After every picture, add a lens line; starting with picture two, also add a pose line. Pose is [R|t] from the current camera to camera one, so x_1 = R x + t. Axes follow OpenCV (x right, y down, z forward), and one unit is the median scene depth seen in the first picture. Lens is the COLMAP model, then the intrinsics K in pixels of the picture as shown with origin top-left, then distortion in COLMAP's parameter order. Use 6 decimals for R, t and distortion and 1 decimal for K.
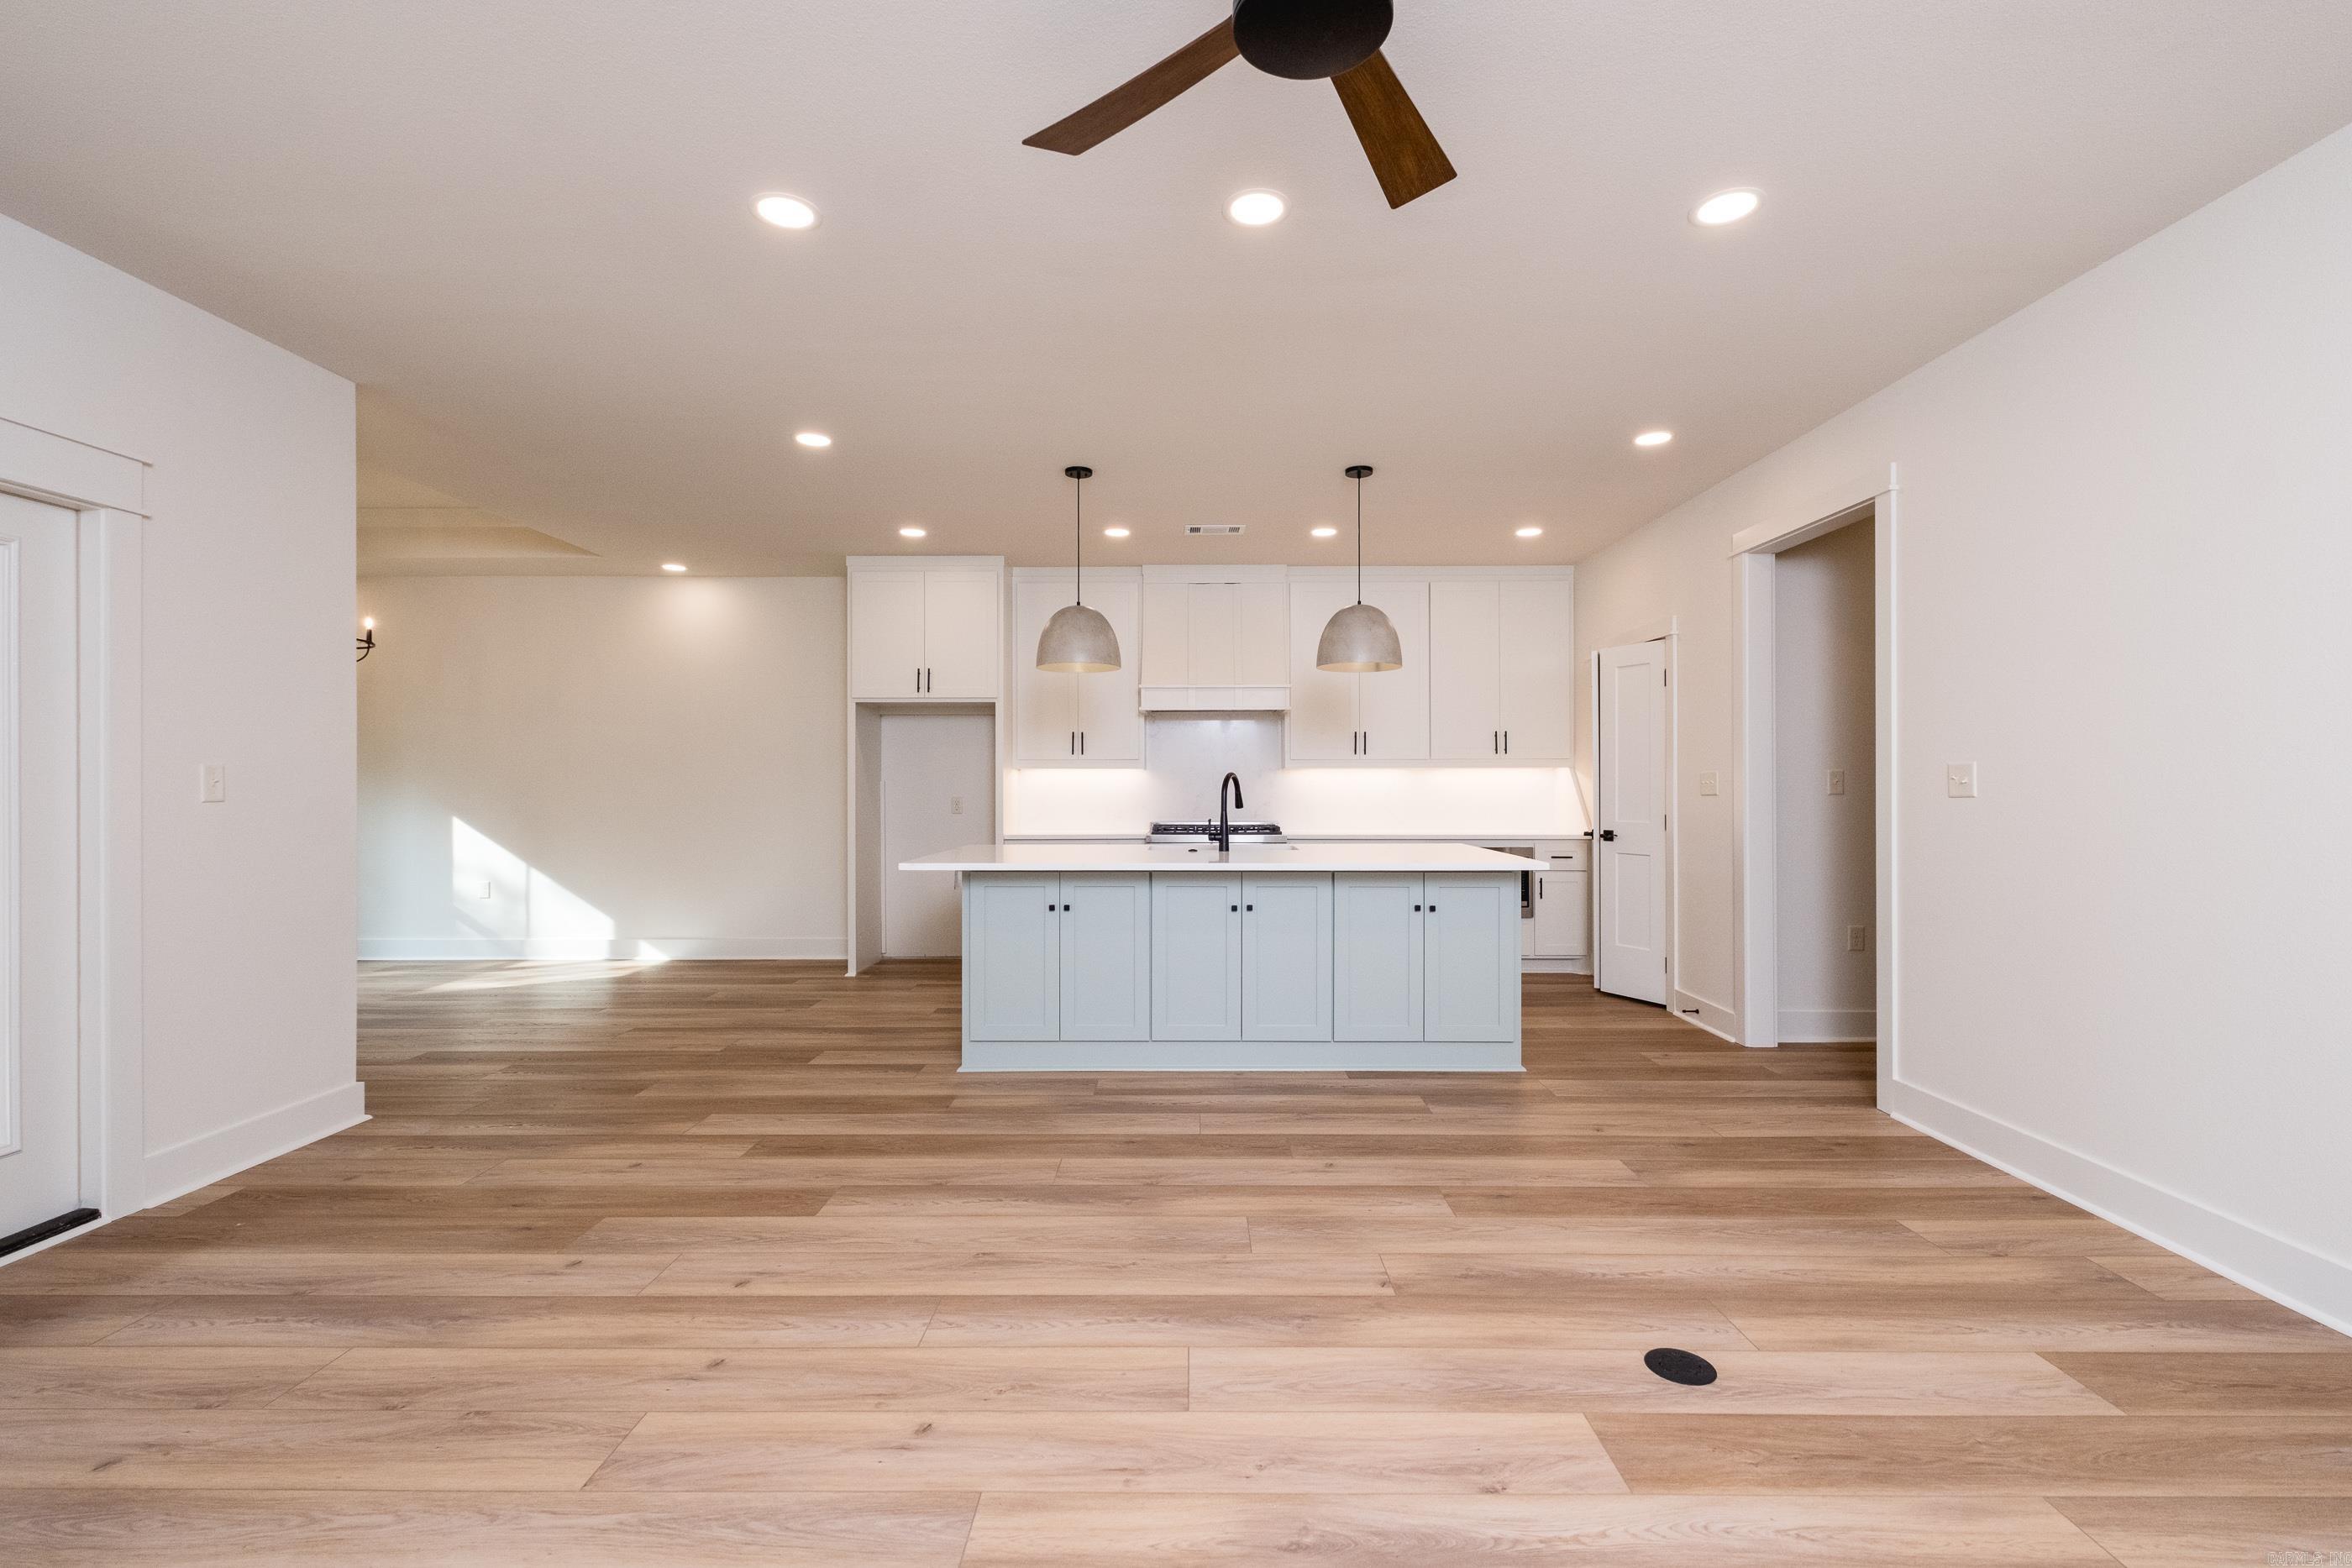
lens RADIAL K [[1025.3, 0, 1182.2], [0, 1025.3, 789.2], [0, 0, 1]] dist [0.010630, -0.007948]
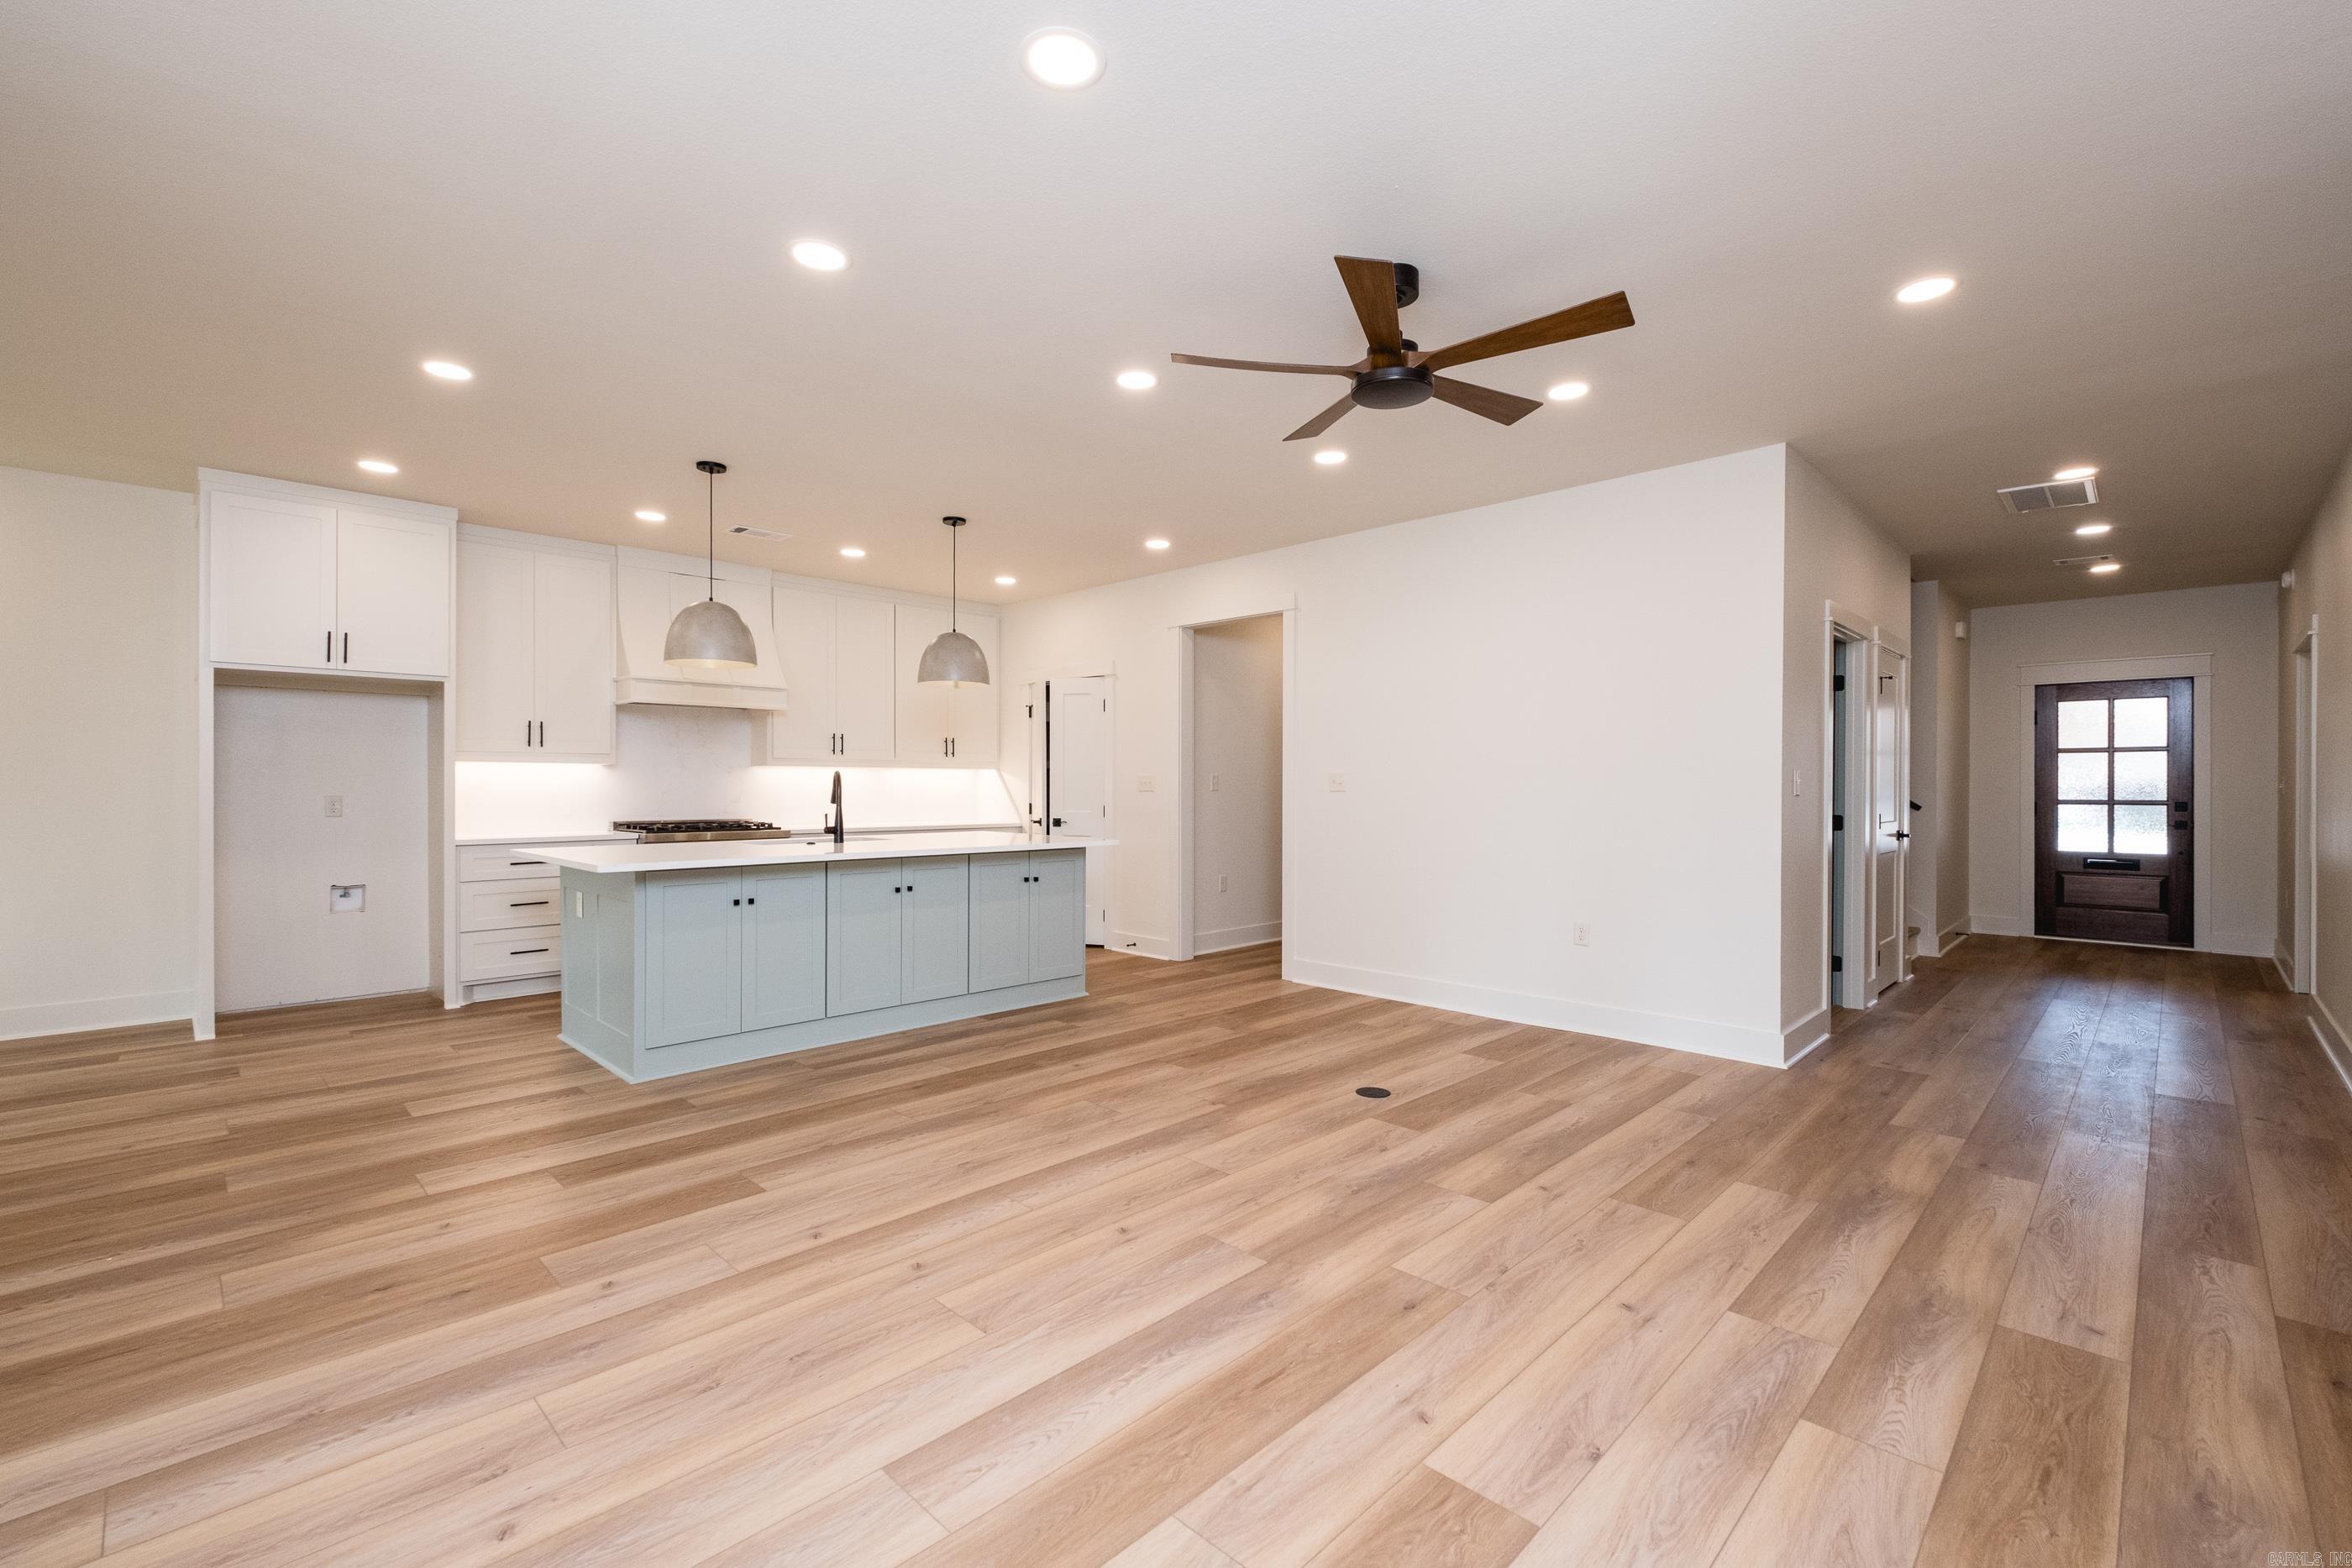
lens RADIAL K [[1009.4, 0, 1190.1], [0, 1009.4, 783.3], [0, 0, 1]] dist [0.009105, -0.005115]
pose [[0.692292, 0.004908, 0.721600, -0.716927], [-0.003043, 0.999988, -0.003882, -0.001973], [-0.721611, 0.000491, 0.692299, -0.032586]]
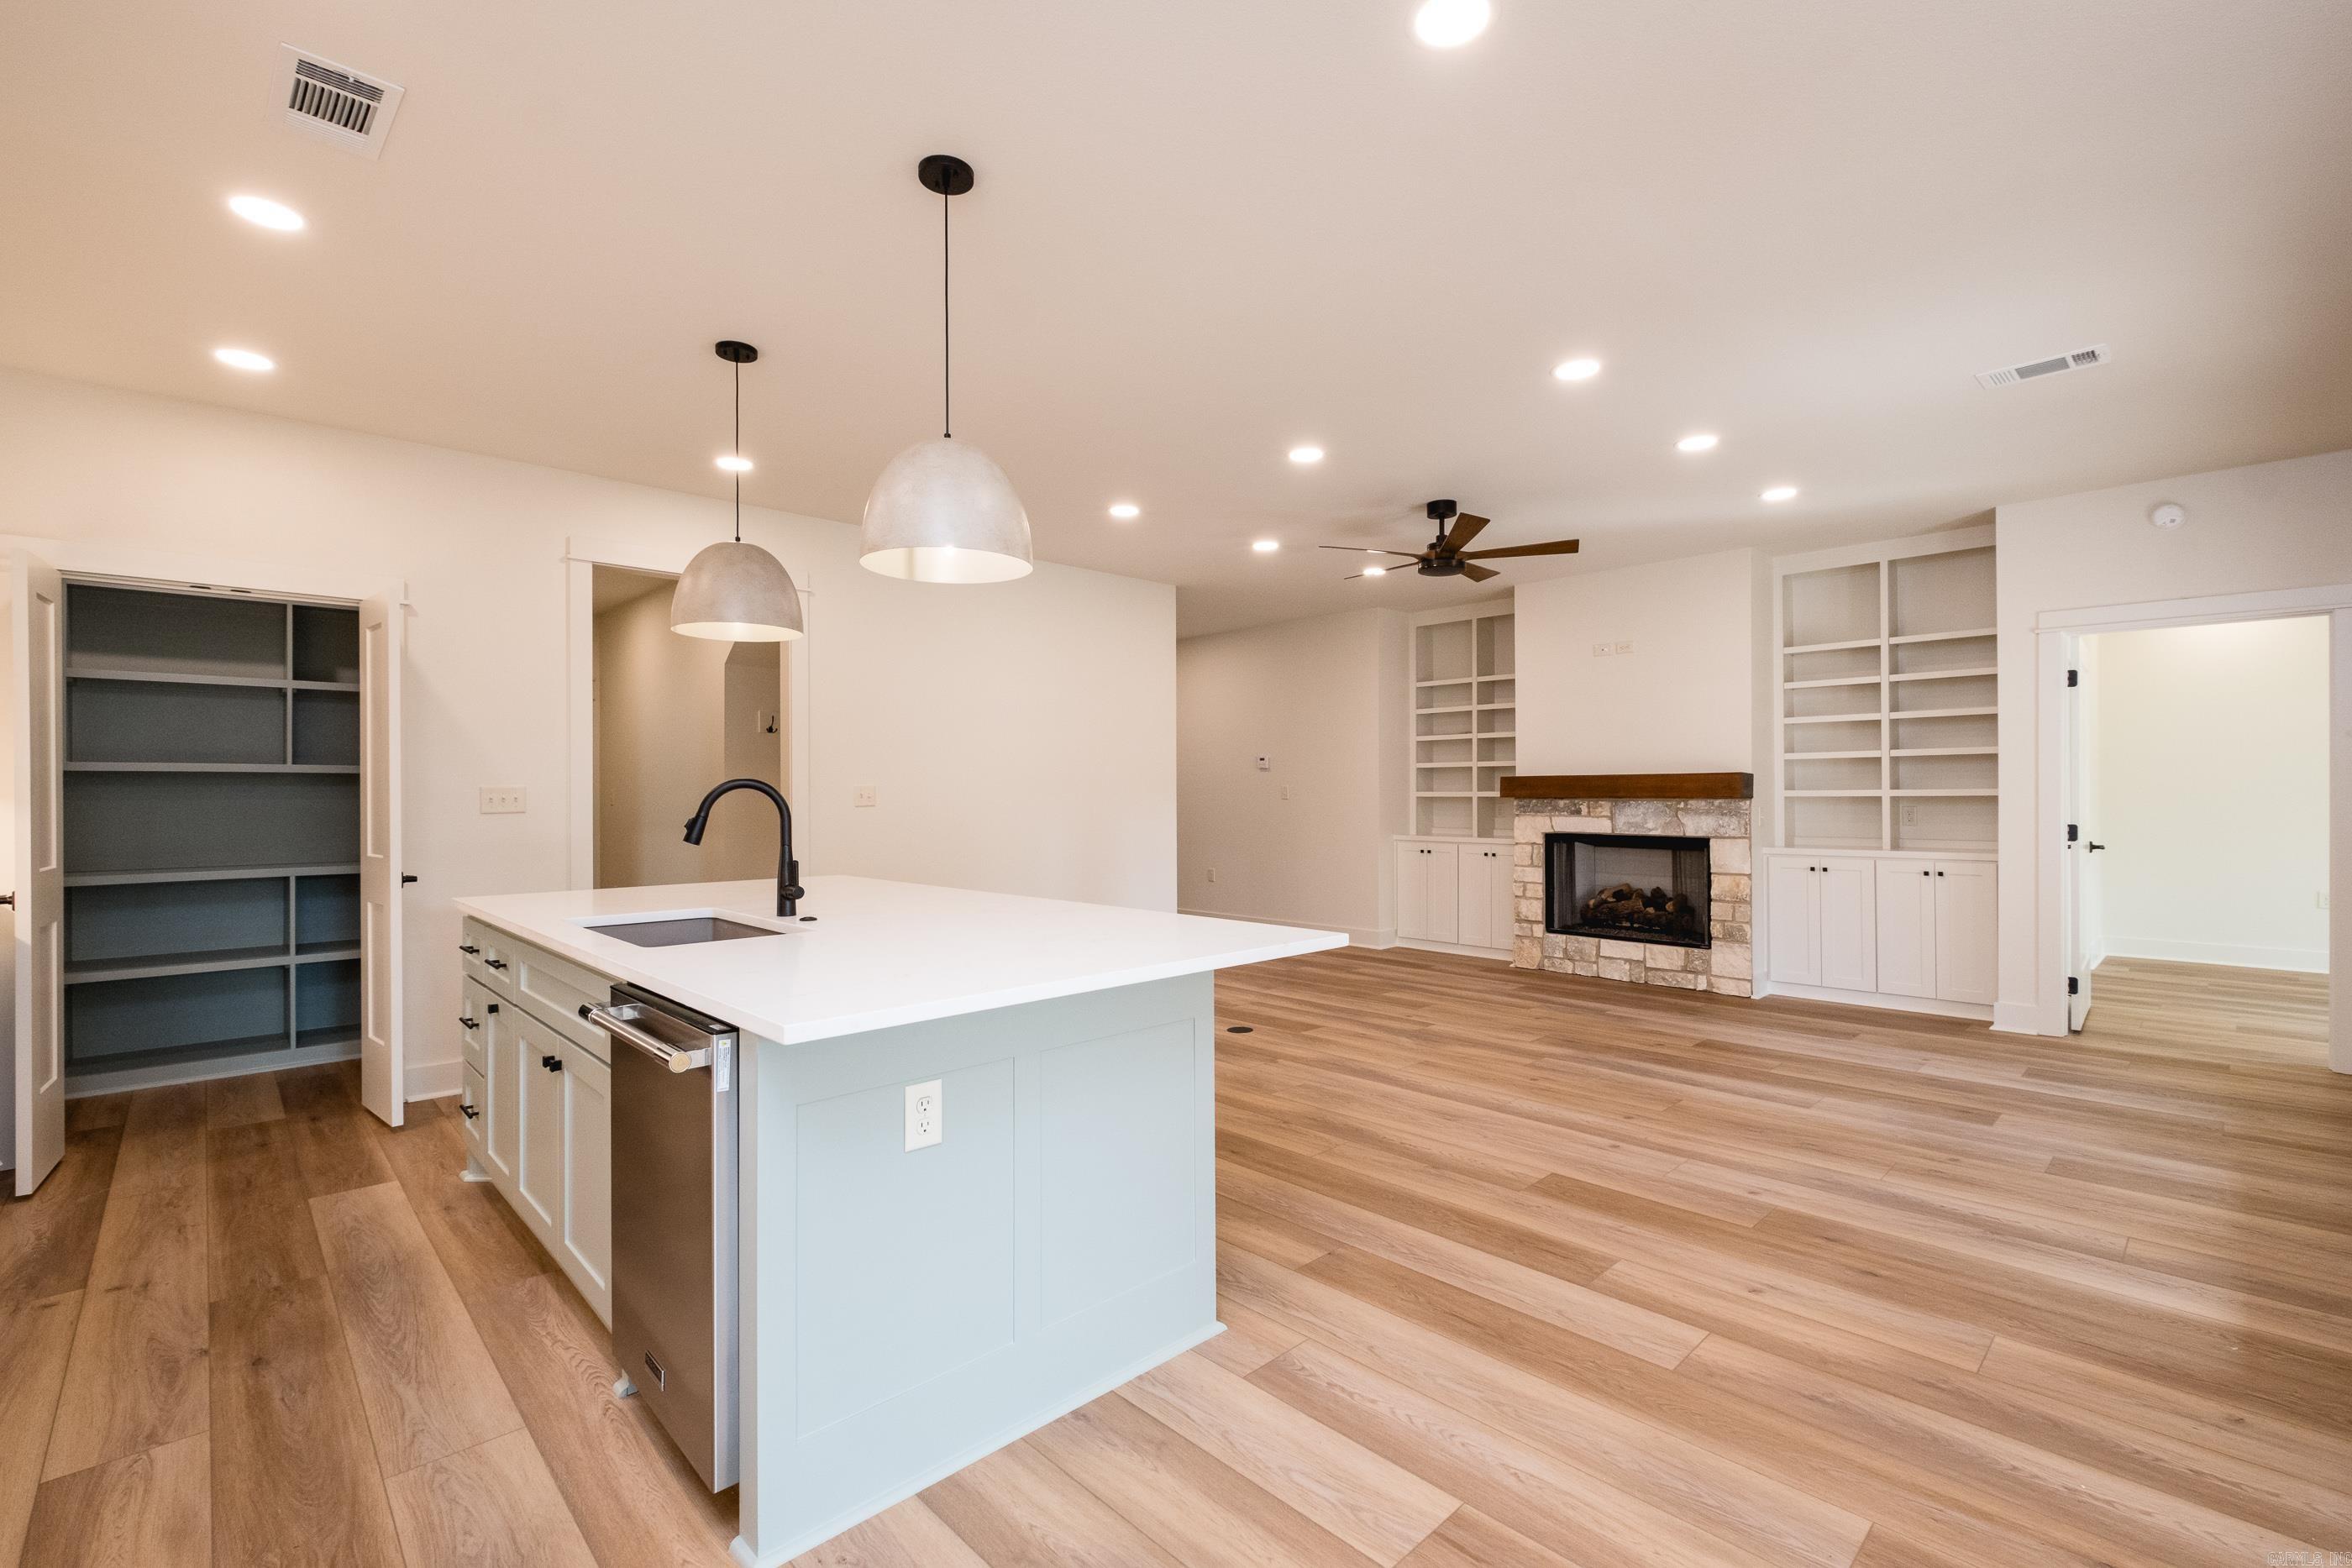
lens RADIAL K [[1025.3, 0, 1182.2], [0, 1025.3, 789.2], [0, 0, 1]] dist [0.010630, -0.007948]
pose [[-0.700631, 0.009347, 0.713462, -0.788833], [0.007907, 0.999955, -0.005335, -0.010729], [-0.713480, 0.001904, -0.700673, 1.861139]]
